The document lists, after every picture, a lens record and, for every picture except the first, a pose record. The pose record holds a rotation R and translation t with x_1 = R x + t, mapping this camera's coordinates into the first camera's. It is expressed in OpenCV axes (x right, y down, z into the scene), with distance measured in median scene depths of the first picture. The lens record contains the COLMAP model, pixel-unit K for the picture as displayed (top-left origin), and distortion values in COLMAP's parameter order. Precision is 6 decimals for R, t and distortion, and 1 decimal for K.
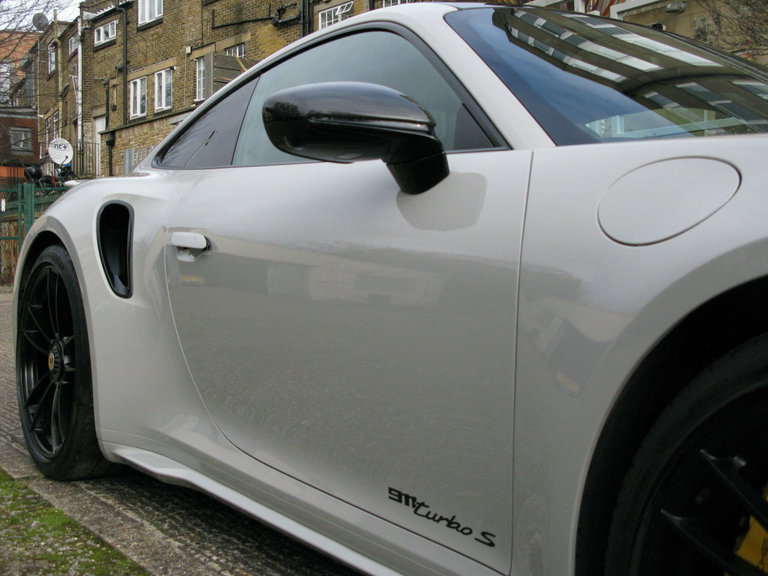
lens RADIAL K [[1027.3, 0, 382.8], [0, 1027.3, 290.7], [0, 0, 1]] dist [-0.071806, 0.000000]
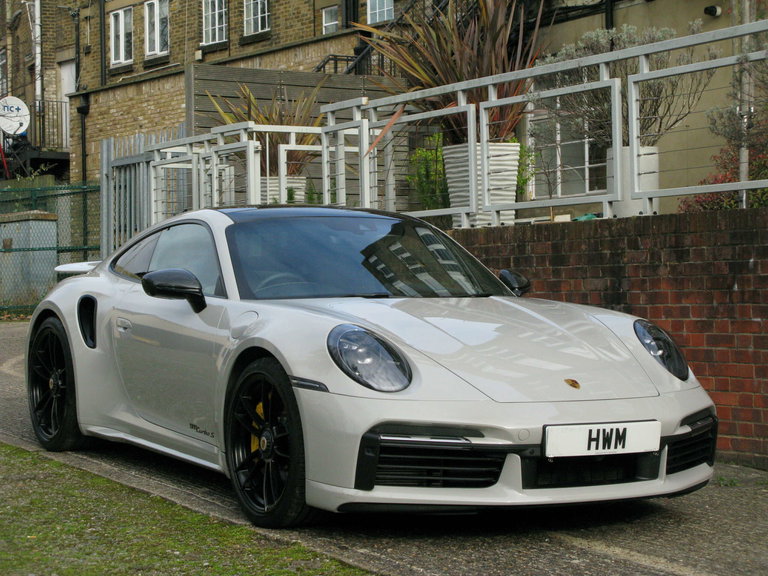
lens RADIAL K [[1750.0, 0, 384.8], [0, 1750.0, 287.7], [0, 0, 1]] dist [0.110474, 0.000000]
pose [[0.995804, -0.008000, -0.091161, 0.049955], [0.007261, 0.999938, -0.008432, -0.006262], [0.091222, 0.007735, 0.995801, -0.187283]]
